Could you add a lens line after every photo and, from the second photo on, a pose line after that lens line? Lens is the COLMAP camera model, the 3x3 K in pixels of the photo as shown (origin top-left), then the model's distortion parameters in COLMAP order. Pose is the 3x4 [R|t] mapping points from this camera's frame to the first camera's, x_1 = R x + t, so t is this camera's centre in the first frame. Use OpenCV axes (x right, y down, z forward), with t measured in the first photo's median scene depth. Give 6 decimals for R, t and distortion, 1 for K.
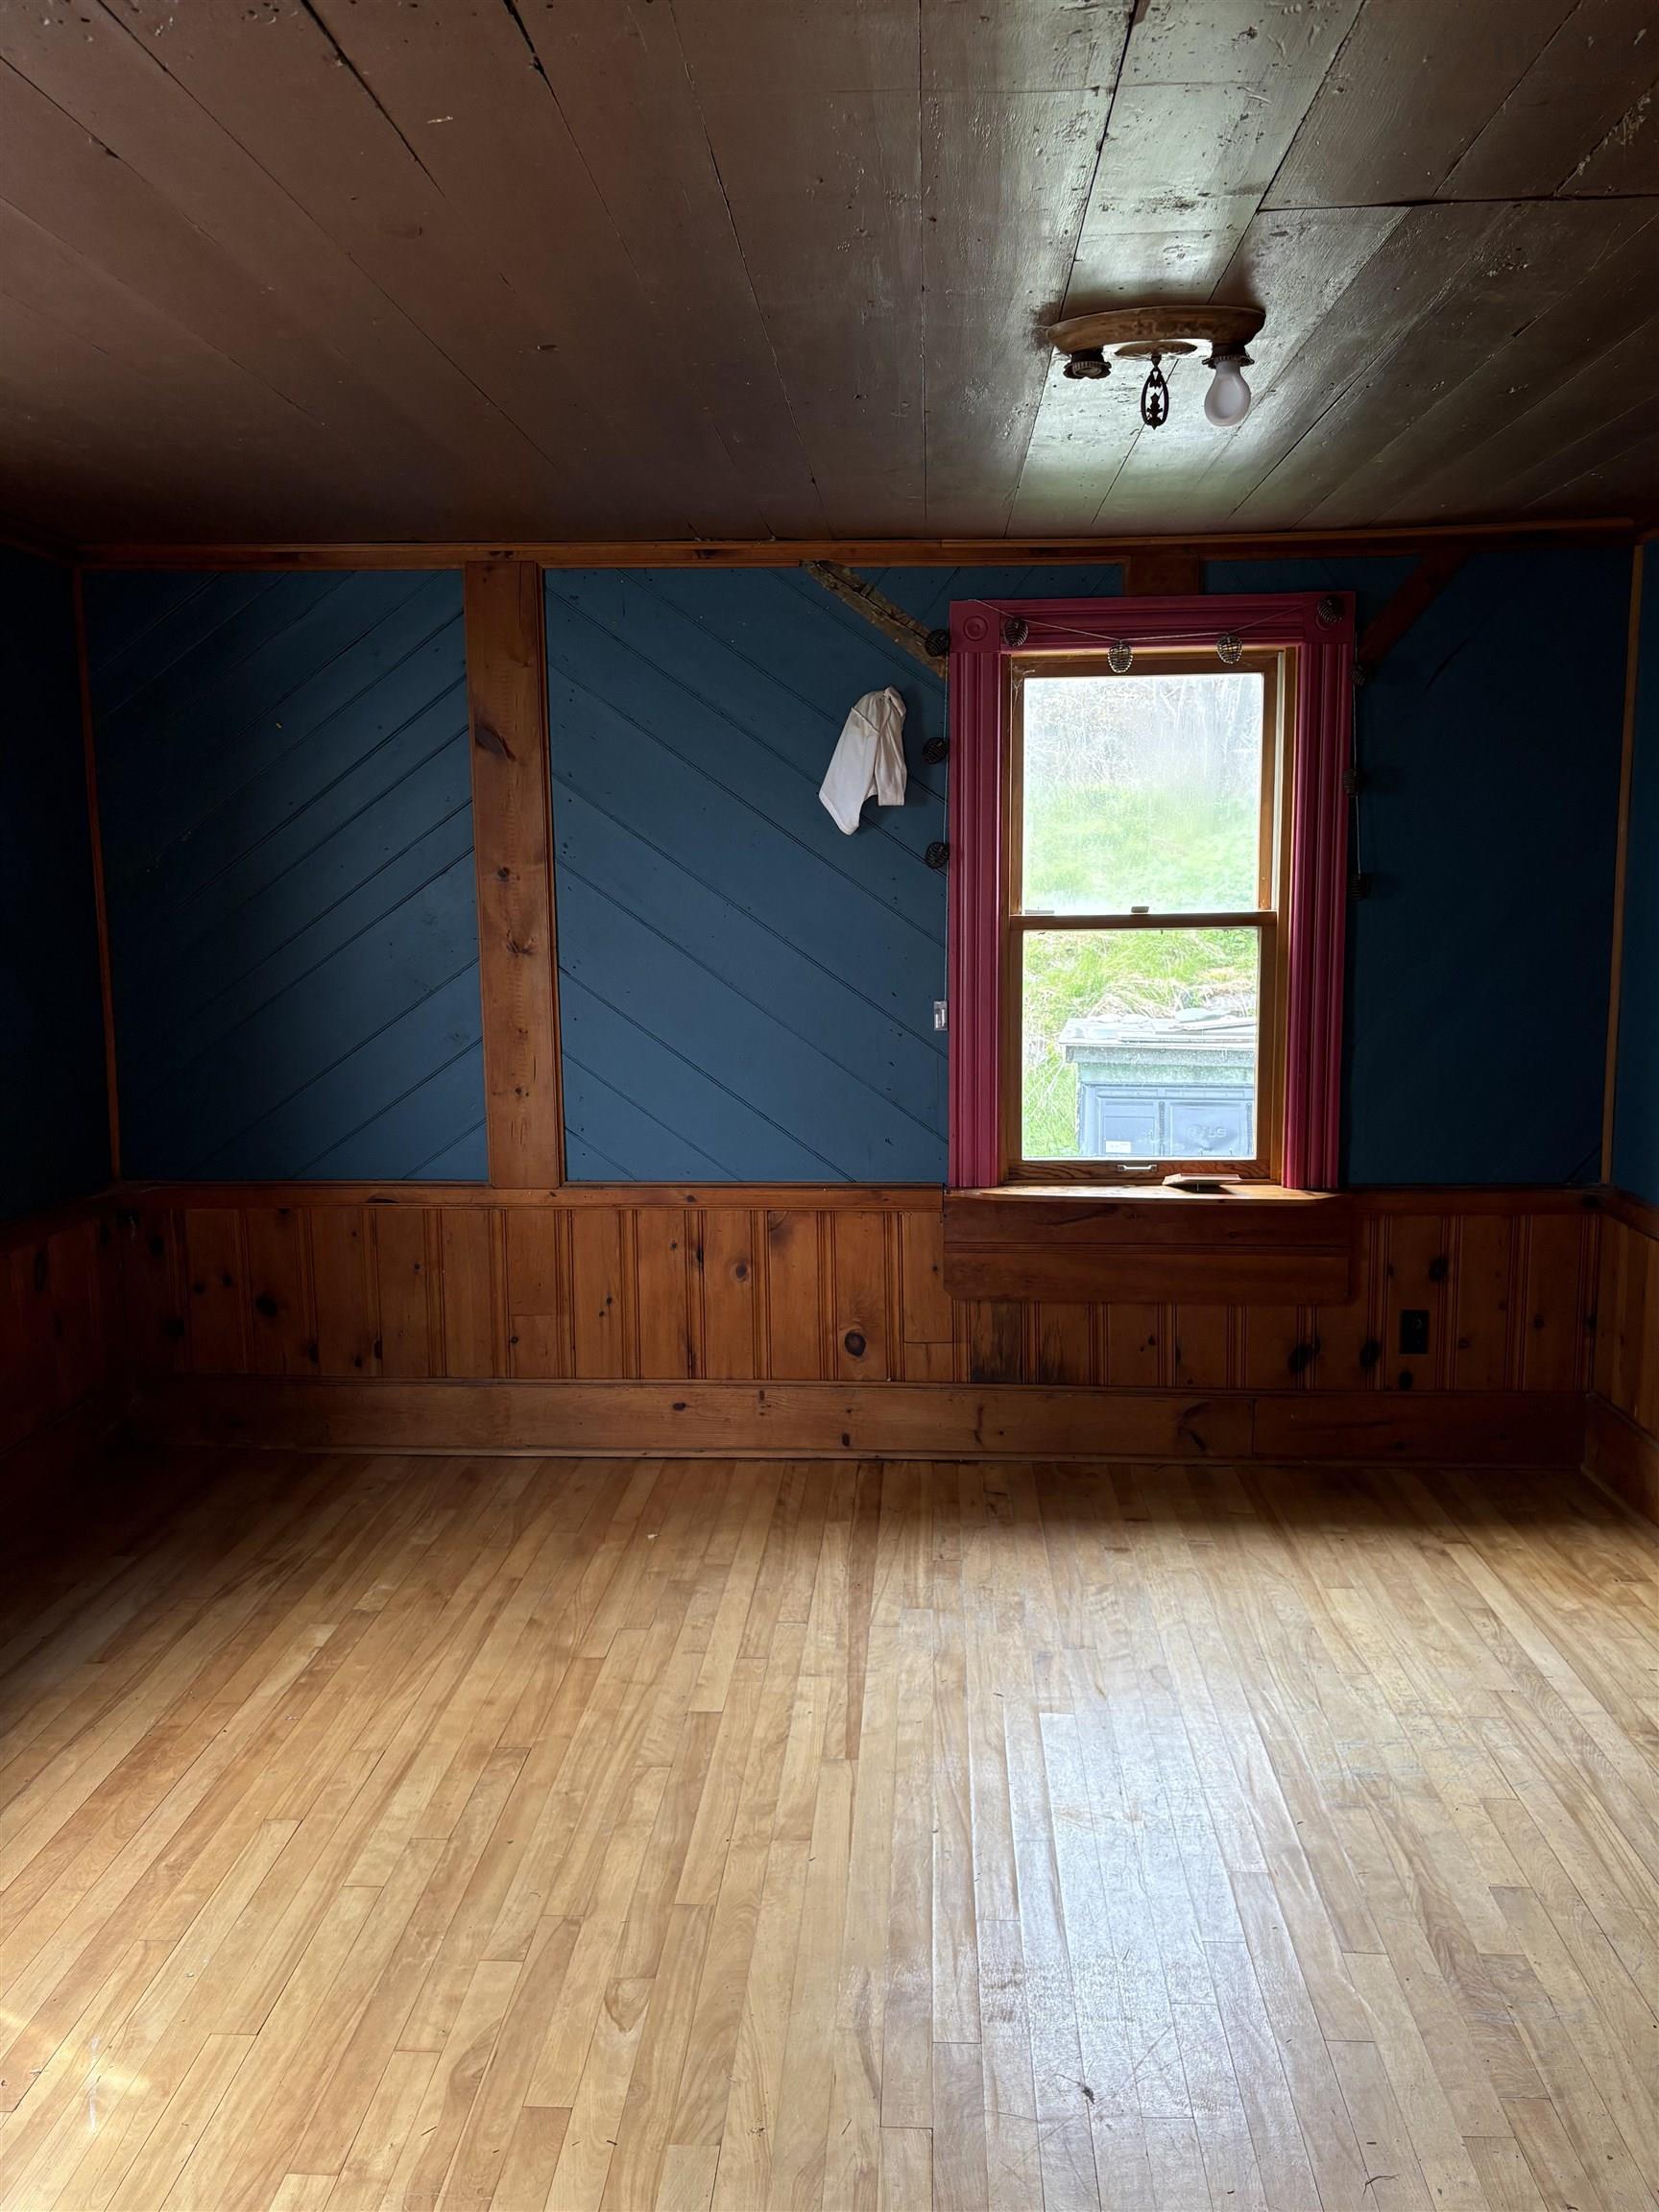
lens RADIAL K [[1745.0, 0, 834.4], [0, 1745.0, 1102.3], [0, 0, 1]] dist [0.106635, -0.008149]
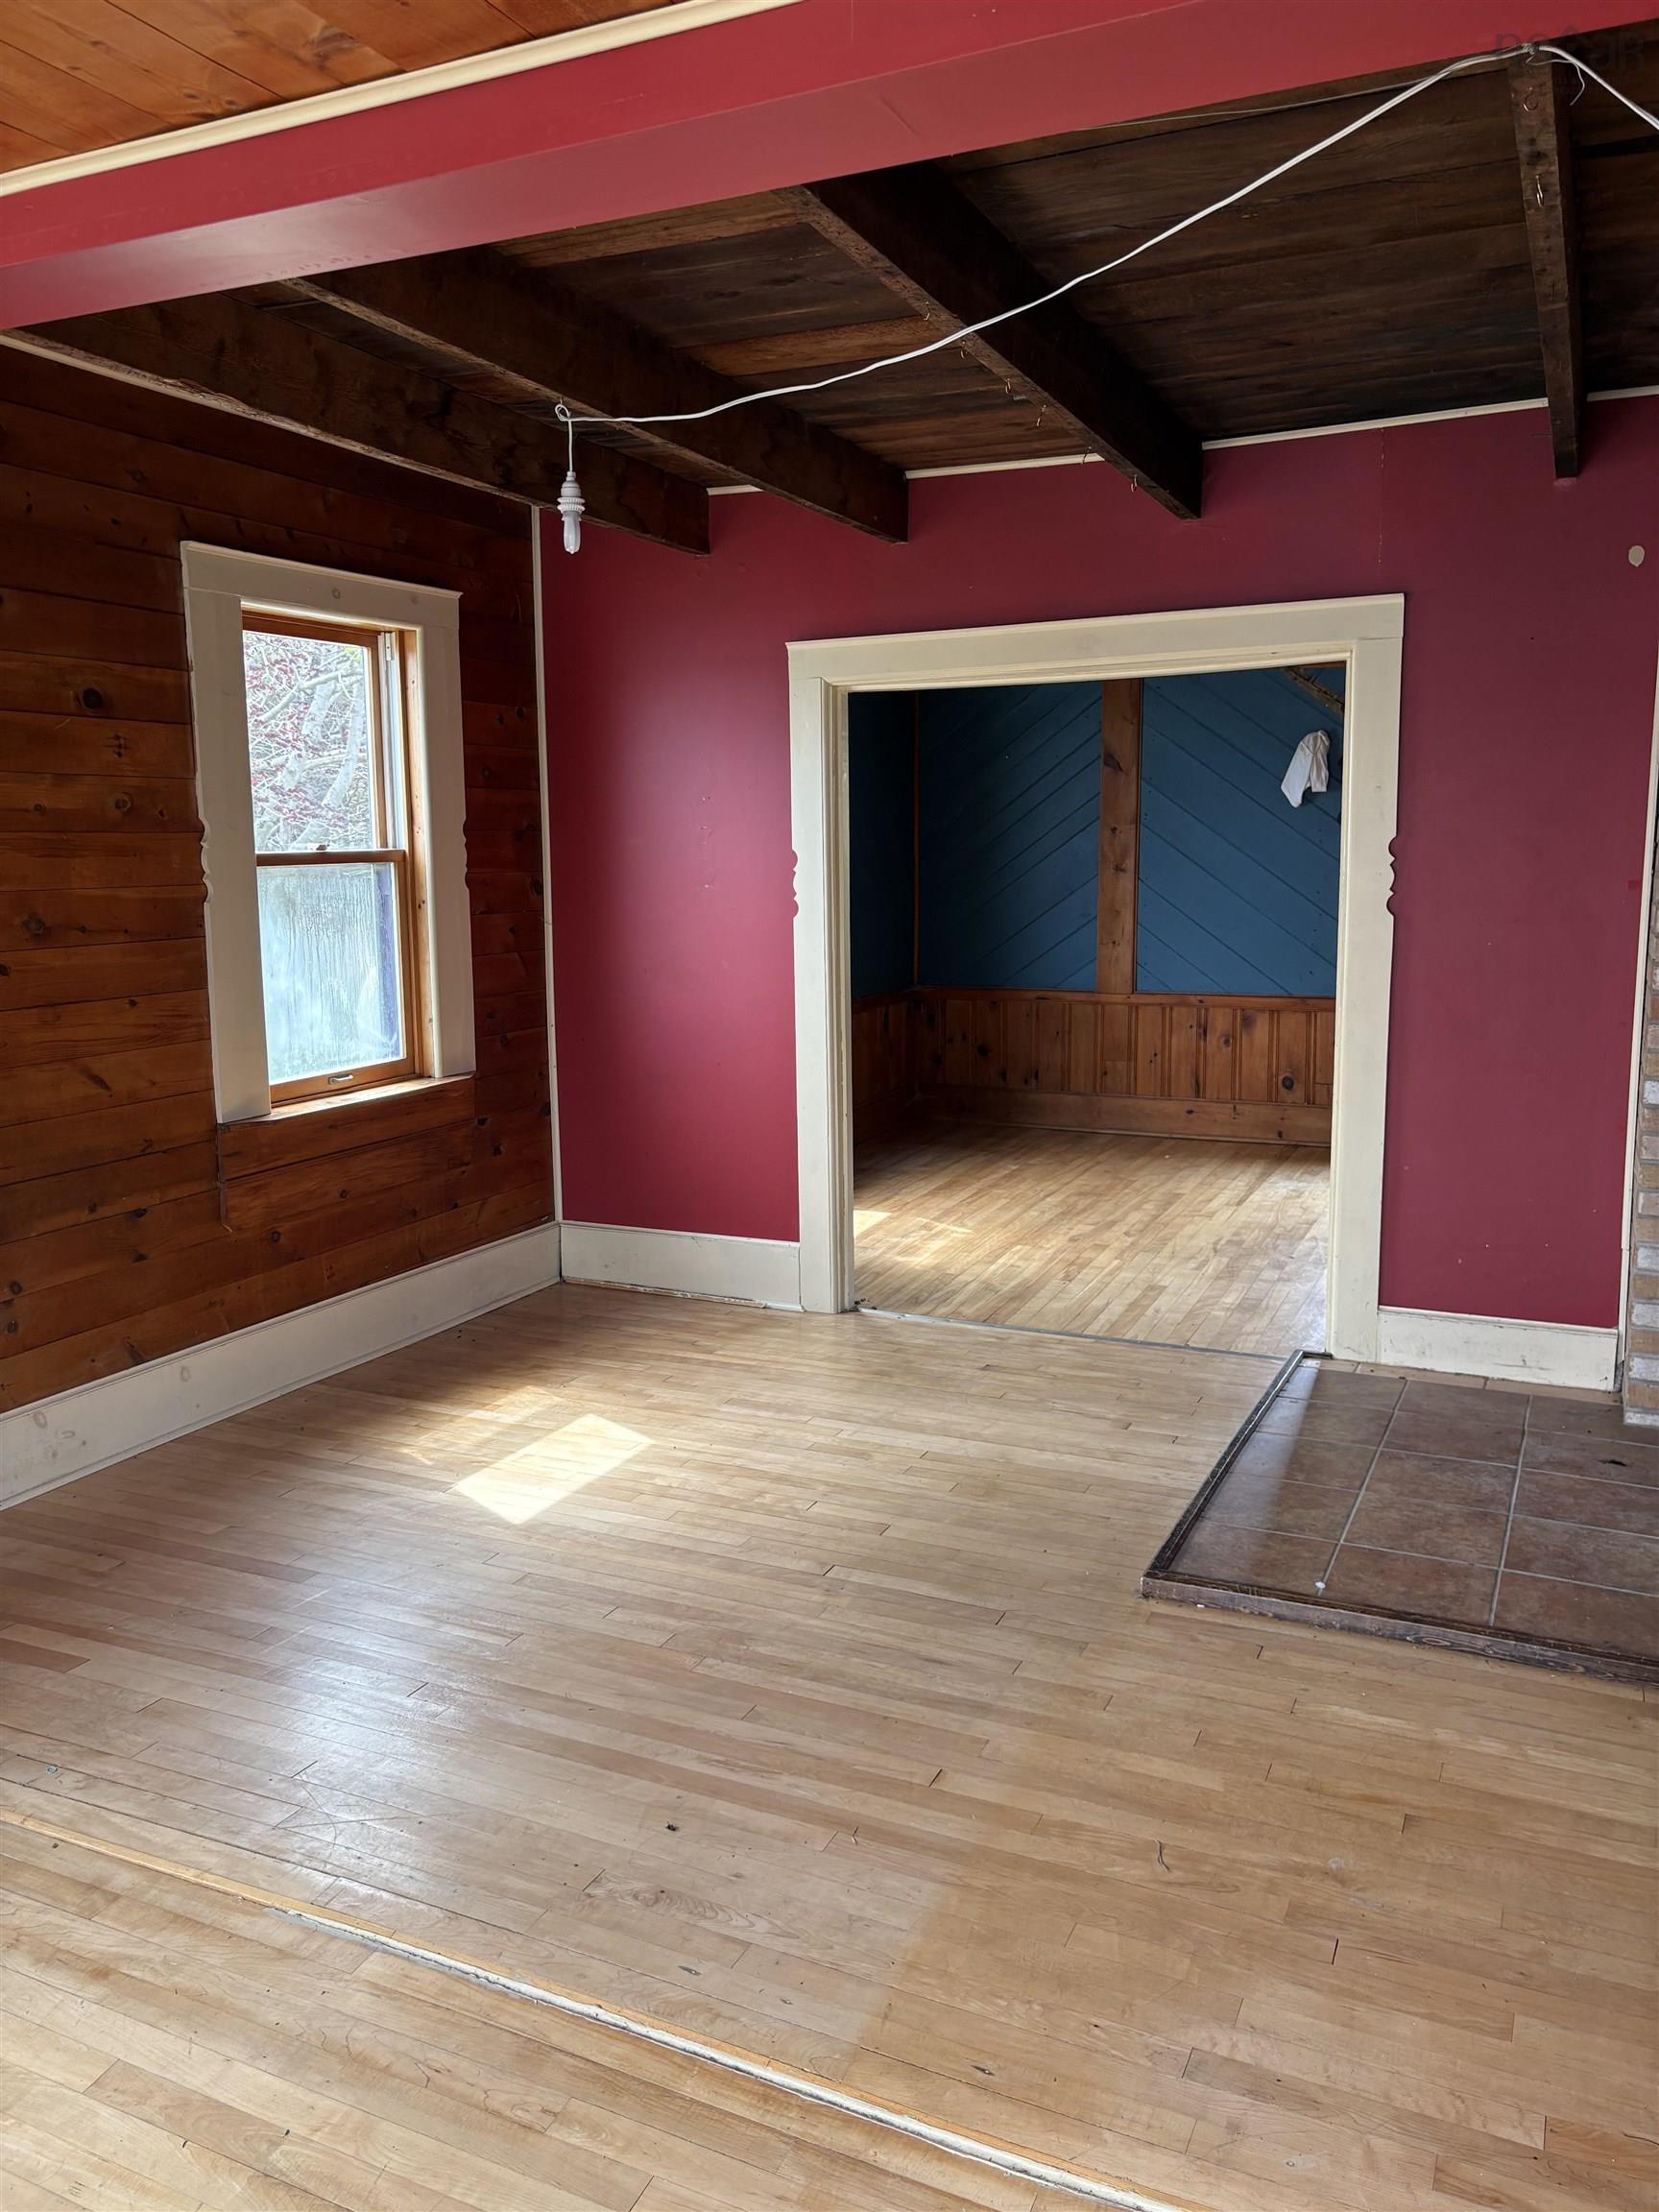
lens RADIAL K [[1745.0, 0, 820.0], [0, 1745.0, 1103.1], [0, 0, 1]] dist [0.106635, -0.008149]
pose [[0.936326, 0.055211, -0.346765, 0.195215], [-0.051041, 0.998473, 0.021153, 0.144907], [0.347403, -0.002106, 0.937714, -0.923603]]
